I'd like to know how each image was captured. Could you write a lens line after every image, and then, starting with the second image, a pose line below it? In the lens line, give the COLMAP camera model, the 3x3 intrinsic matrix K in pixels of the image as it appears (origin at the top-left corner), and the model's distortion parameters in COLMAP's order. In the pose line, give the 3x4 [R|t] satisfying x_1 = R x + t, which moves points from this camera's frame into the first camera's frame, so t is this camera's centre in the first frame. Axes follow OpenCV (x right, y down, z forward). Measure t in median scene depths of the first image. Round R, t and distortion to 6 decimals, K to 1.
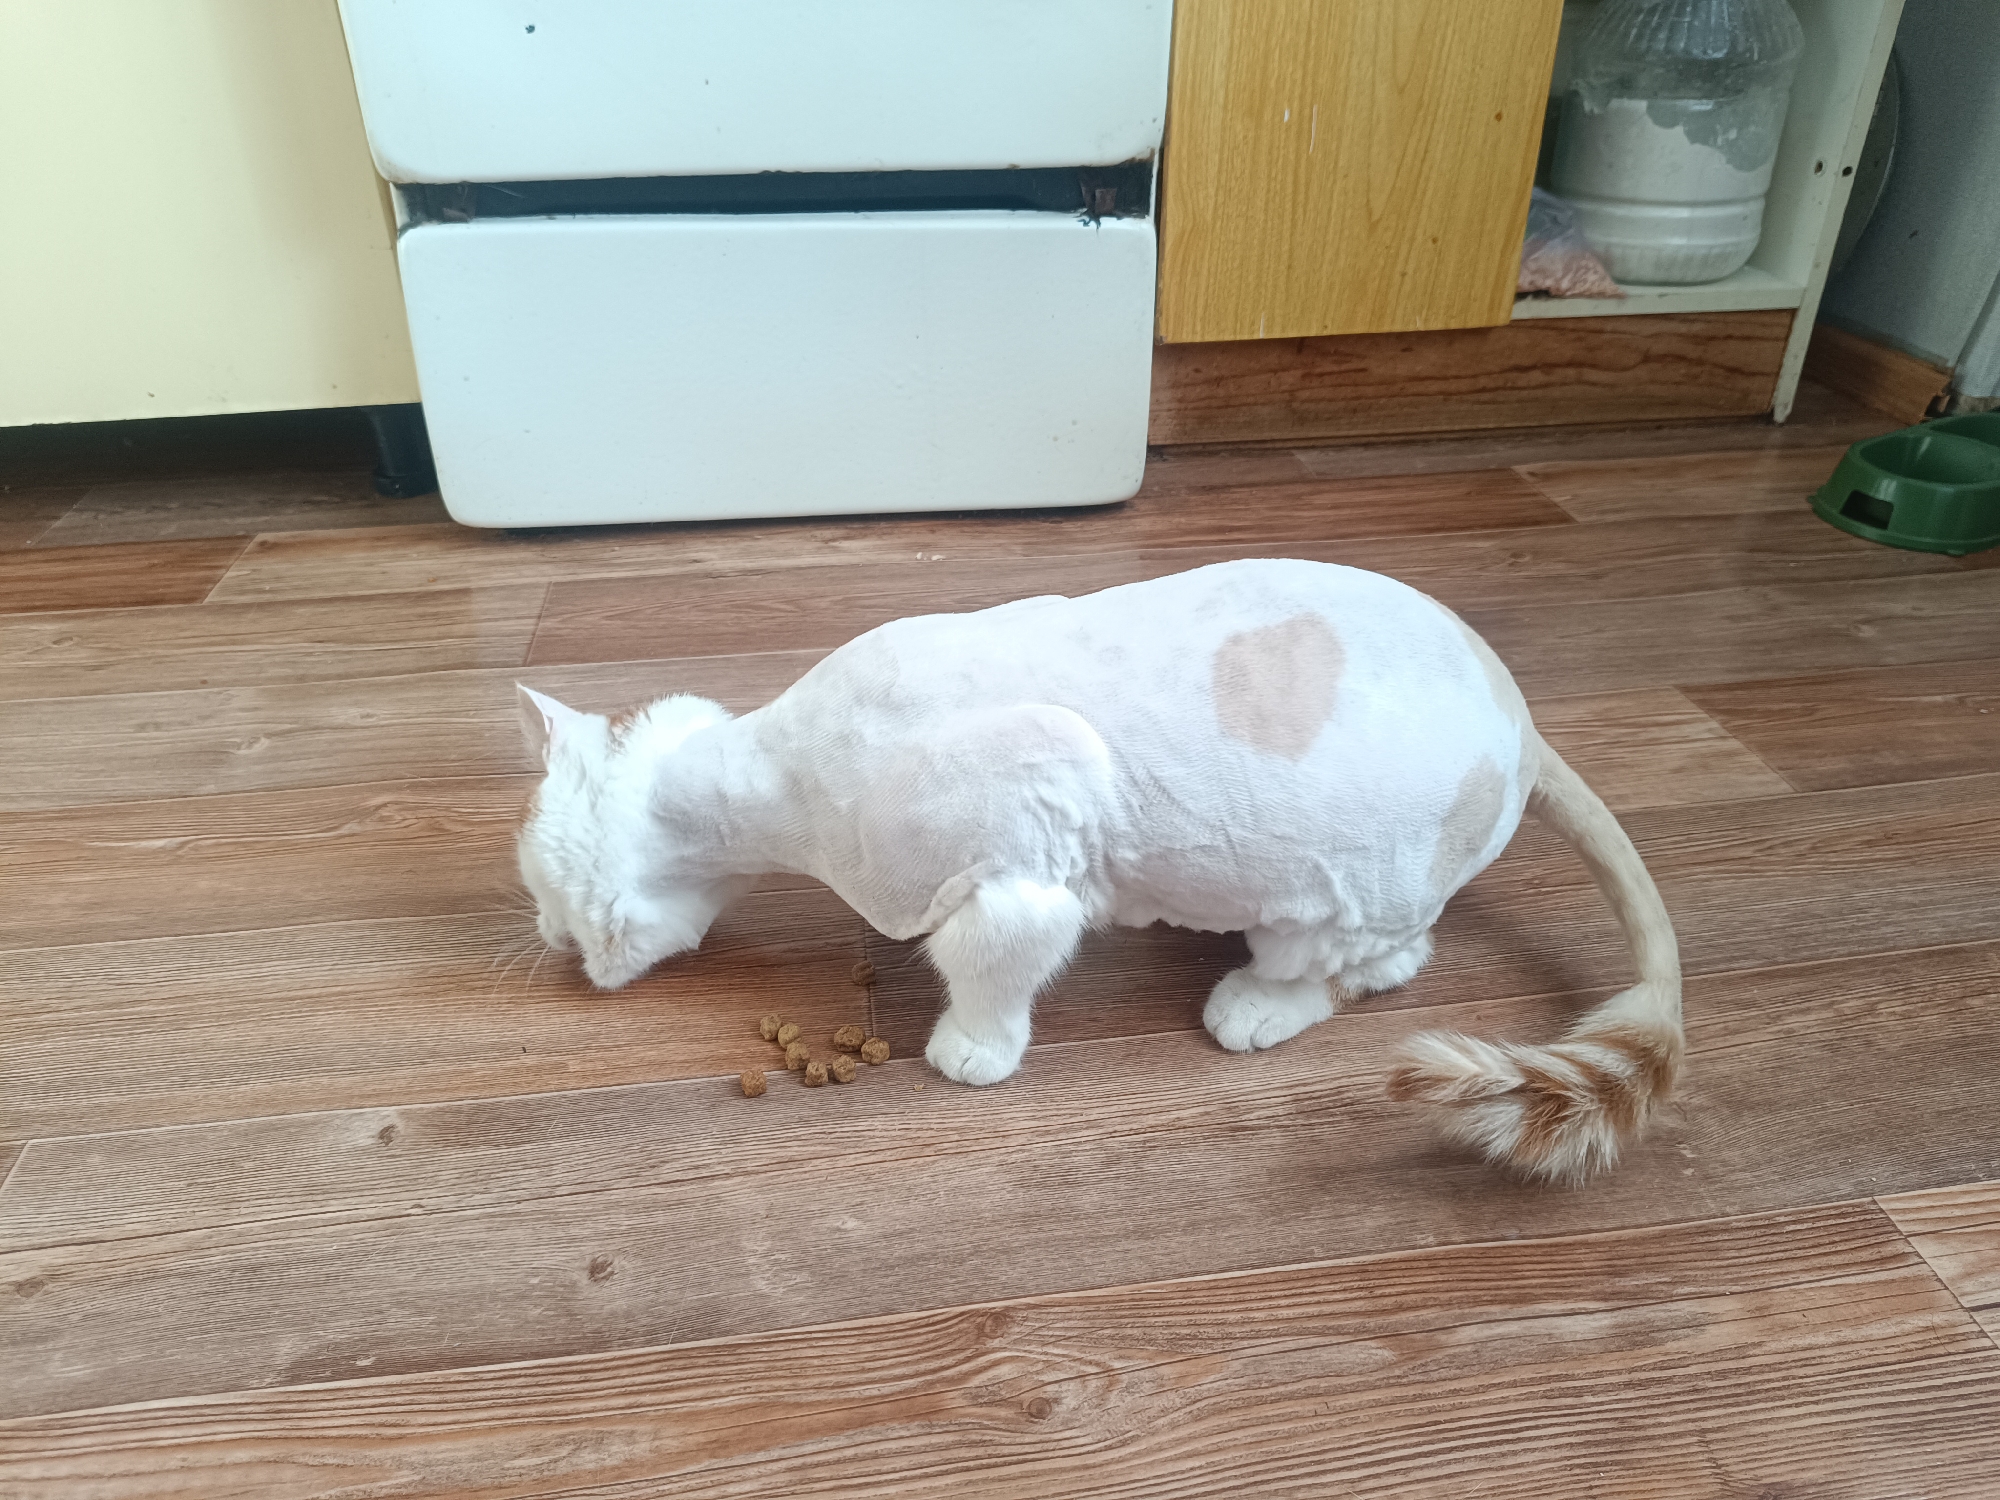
lens RADIAL K [[1341.7, 0, 1075.1], [0, 1341.7, 749.1], [0, 0, 1]] dist [0.058201, -0.084347]
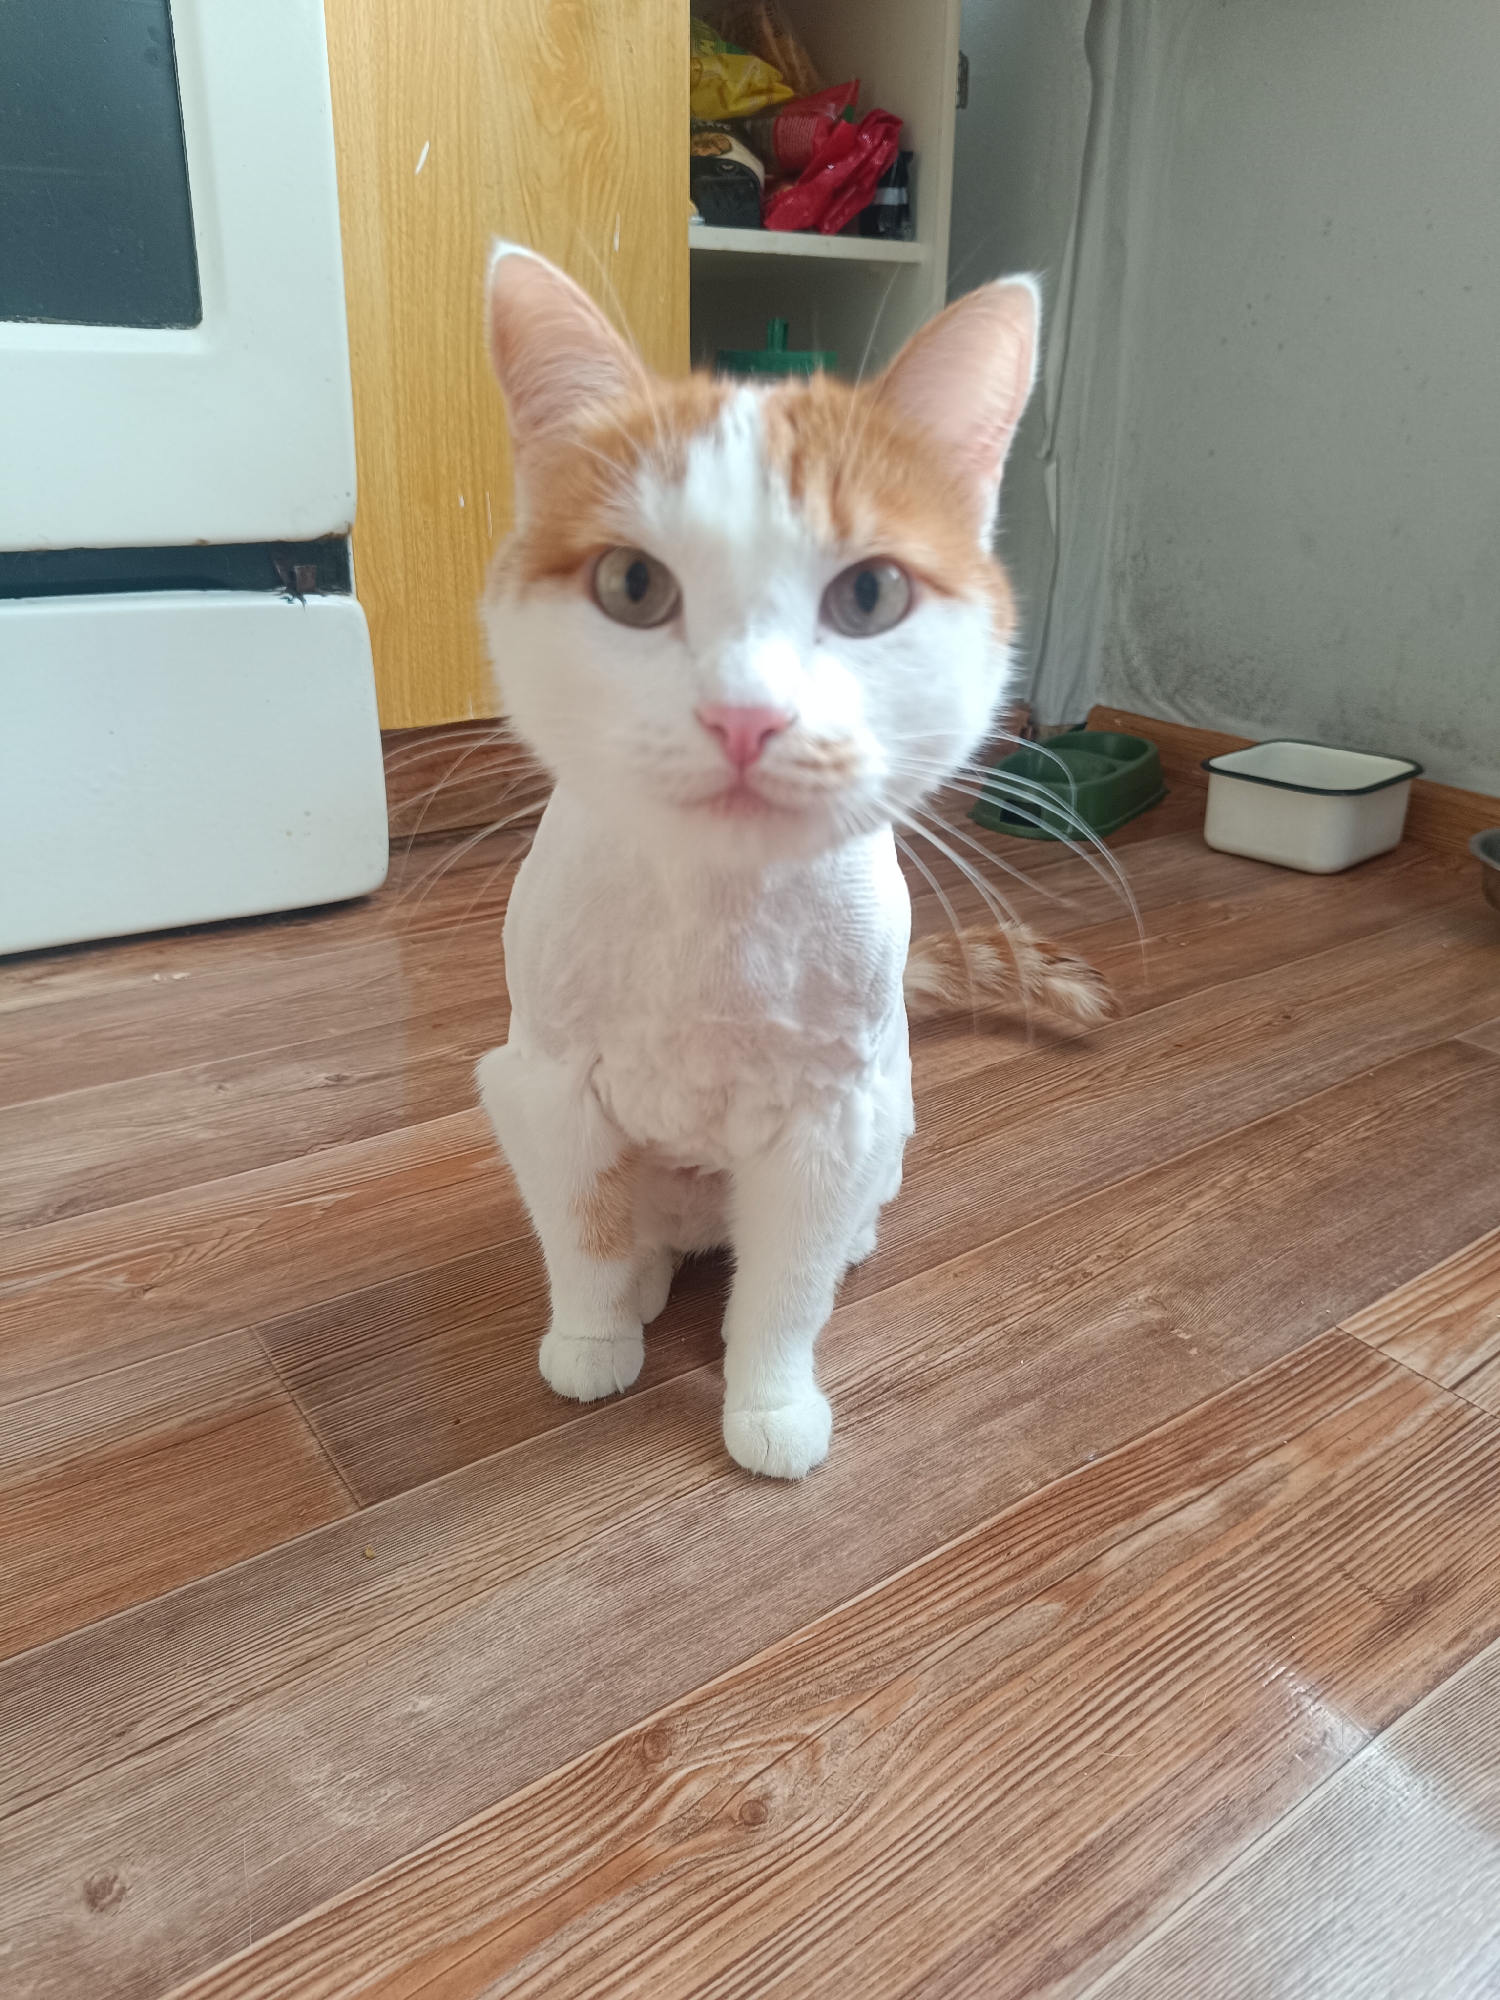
lens RADIAL K [[1341.7, 0, 750.0], [0, 1341.7, 1000.0], [0, 0, 1]] dist [0.058201, -0.084347]
pose [[0.896662, -0.170548, 0.408548, -0.261467], [0.229326, 0.968291, -0.099102, 0.084034], [-0.378692, 0.182551, 0.907341, 0.153552]]
